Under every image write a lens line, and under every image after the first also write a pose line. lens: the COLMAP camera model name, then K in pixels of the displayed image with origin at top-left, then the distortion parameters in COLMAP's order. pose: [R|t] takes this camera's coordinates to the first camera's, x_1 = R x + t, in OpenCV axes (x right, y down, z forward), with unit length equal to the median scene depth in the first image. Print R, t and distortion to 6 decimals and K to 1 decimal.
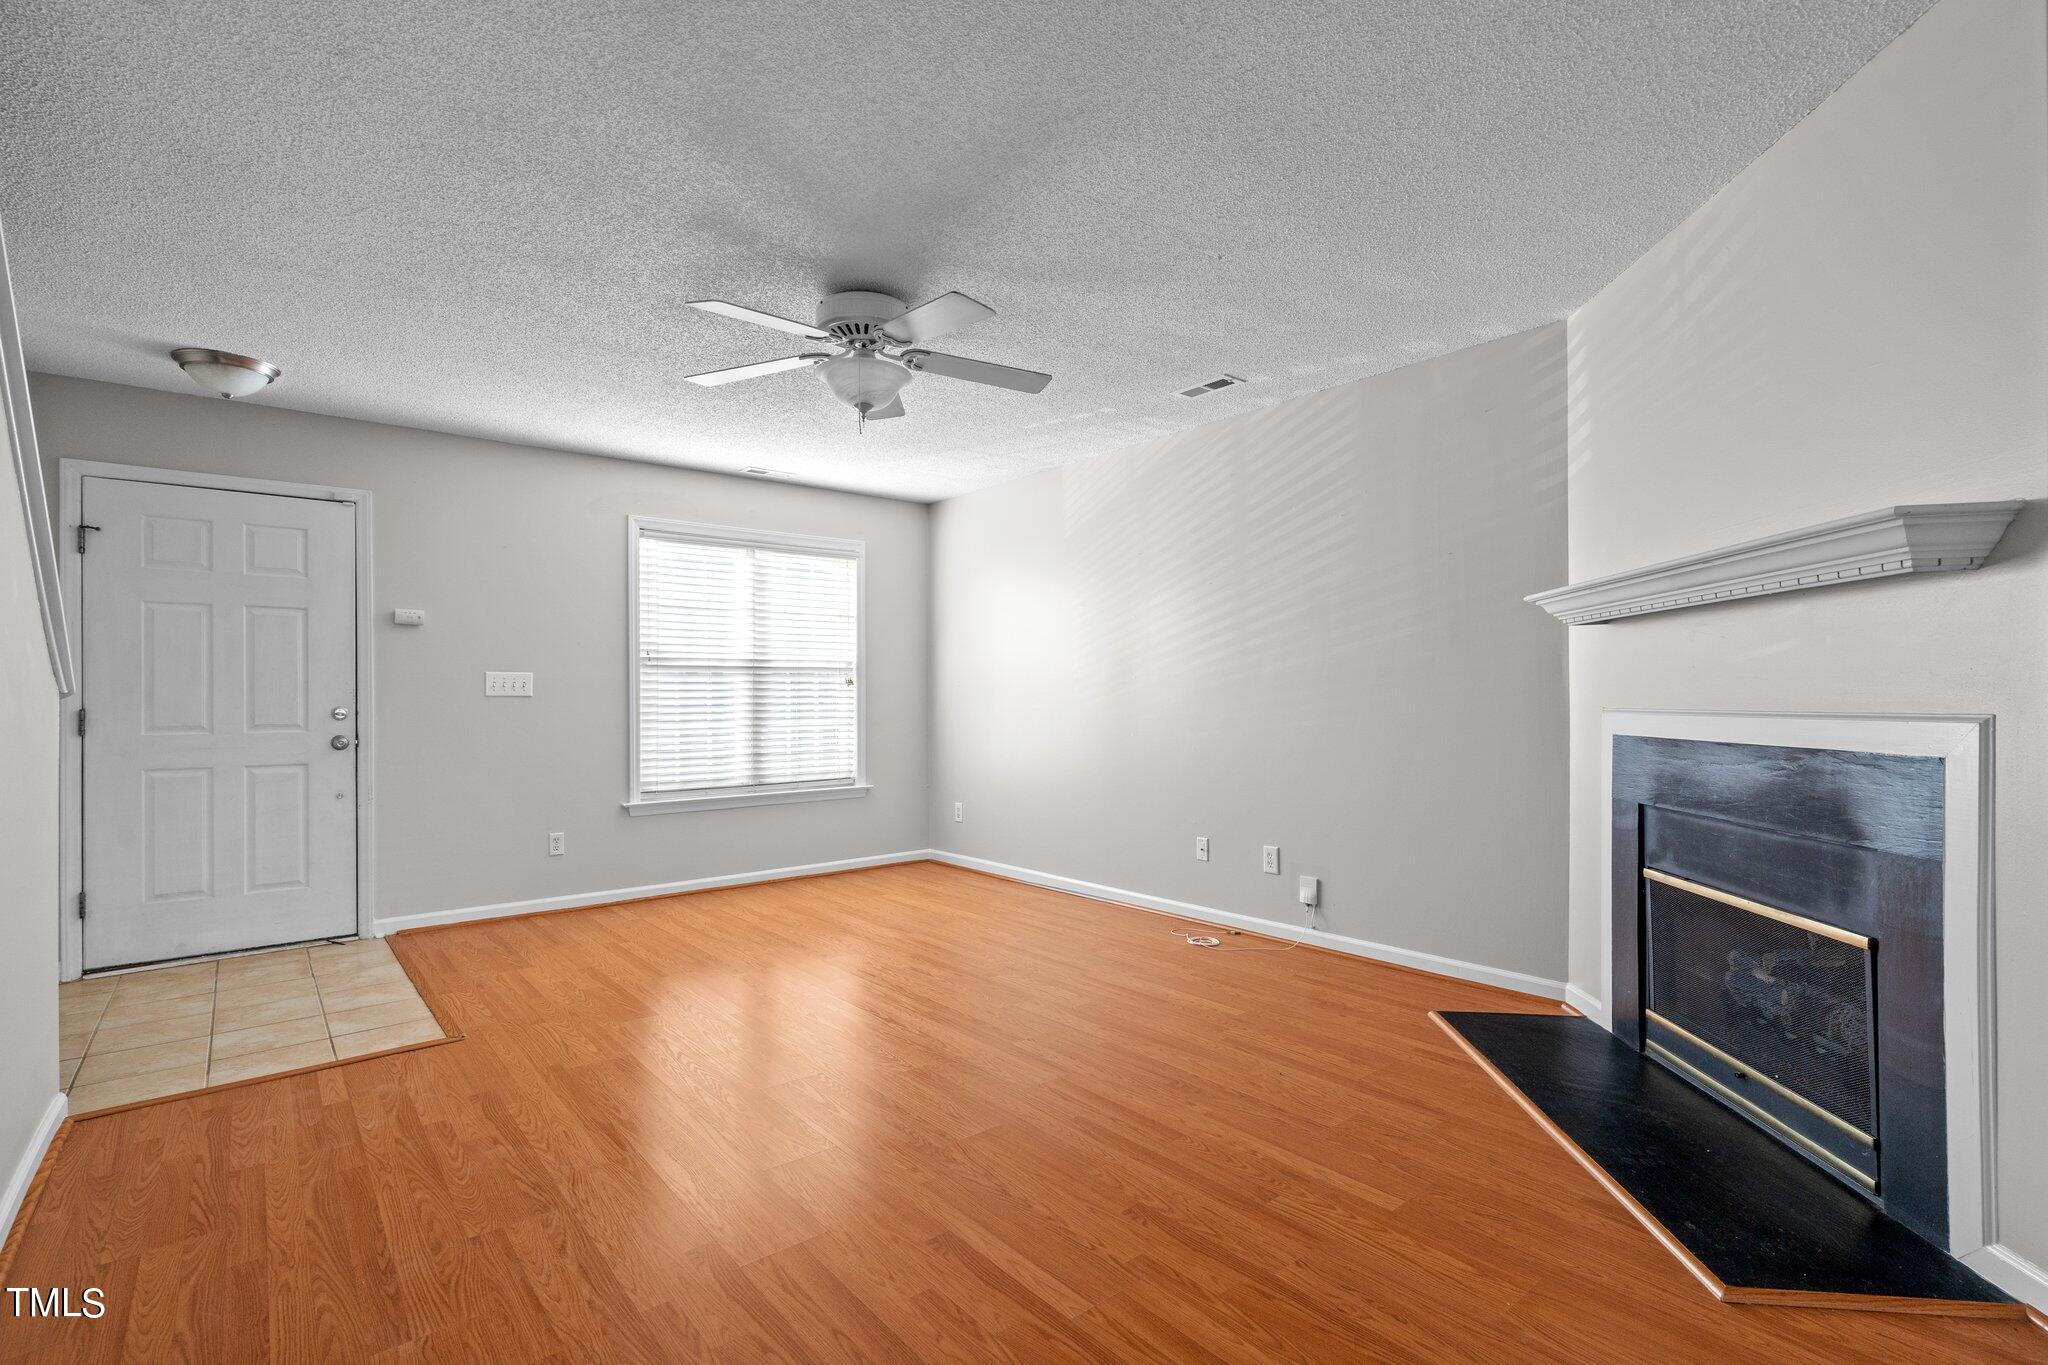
lens RADIAL K [[936.1, 0, 1018.6], [0, 936.1, 689.6], [0, 0, 1]] dist [-0.000518, -0.000027]
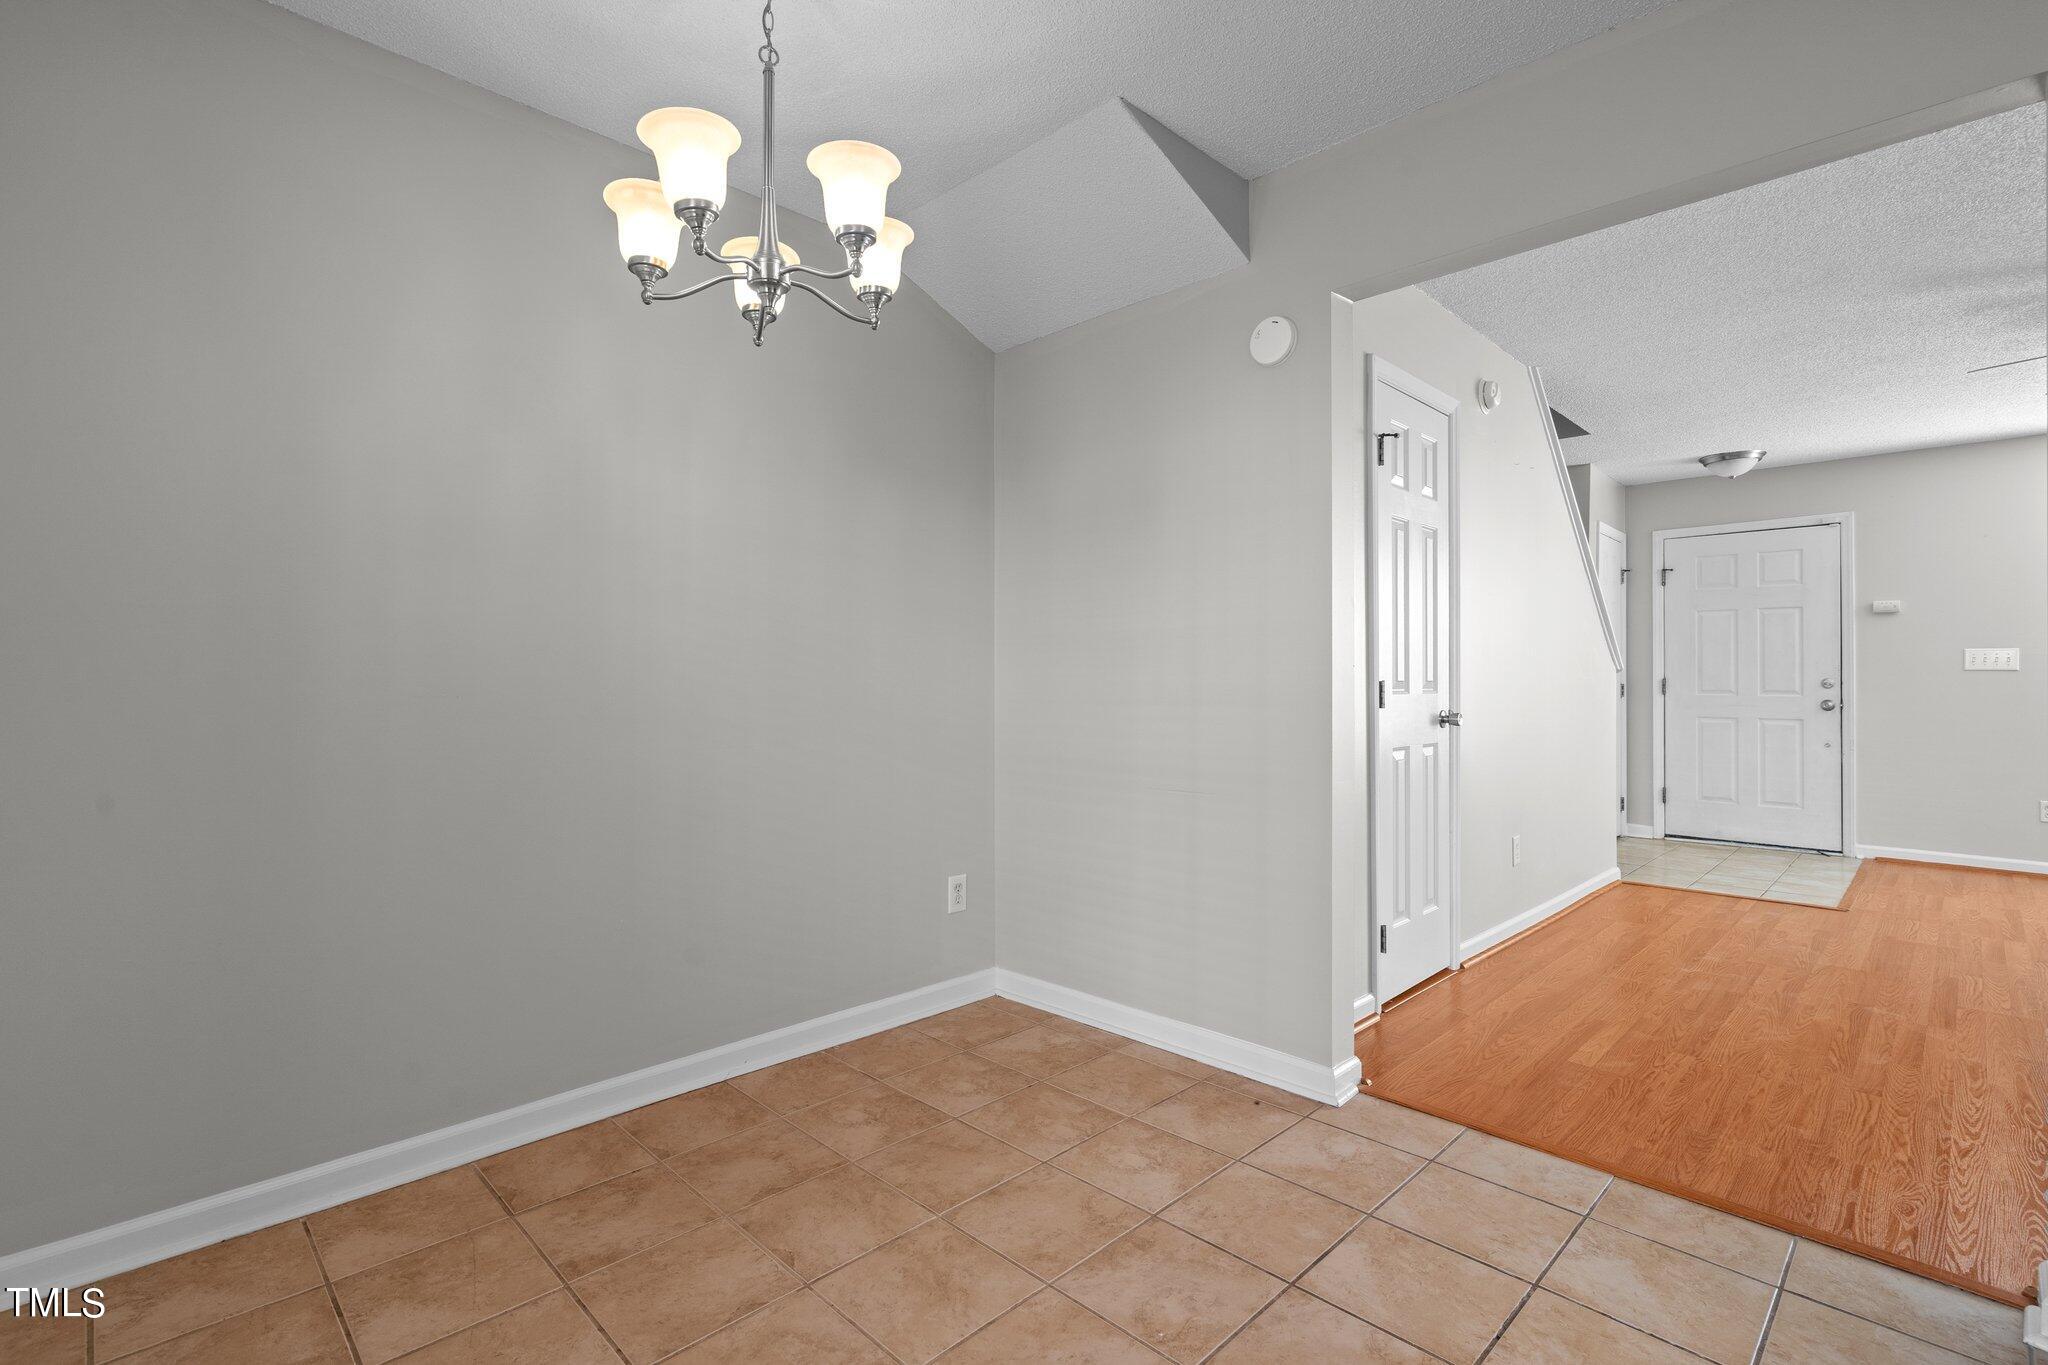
lens RADIAL K [[936.1, 0, 1018.6], [0, 936.1, 689.6], [0, 0, 1]] dist [-0.000518, -0.000027]
pose [[0.092140, 0.019427, -0.995556, 0.495509], [0.008012, 0.999763, 0.020250, -0.001846], [0.995714, -0.009843, 0.091963, -0.271115]]
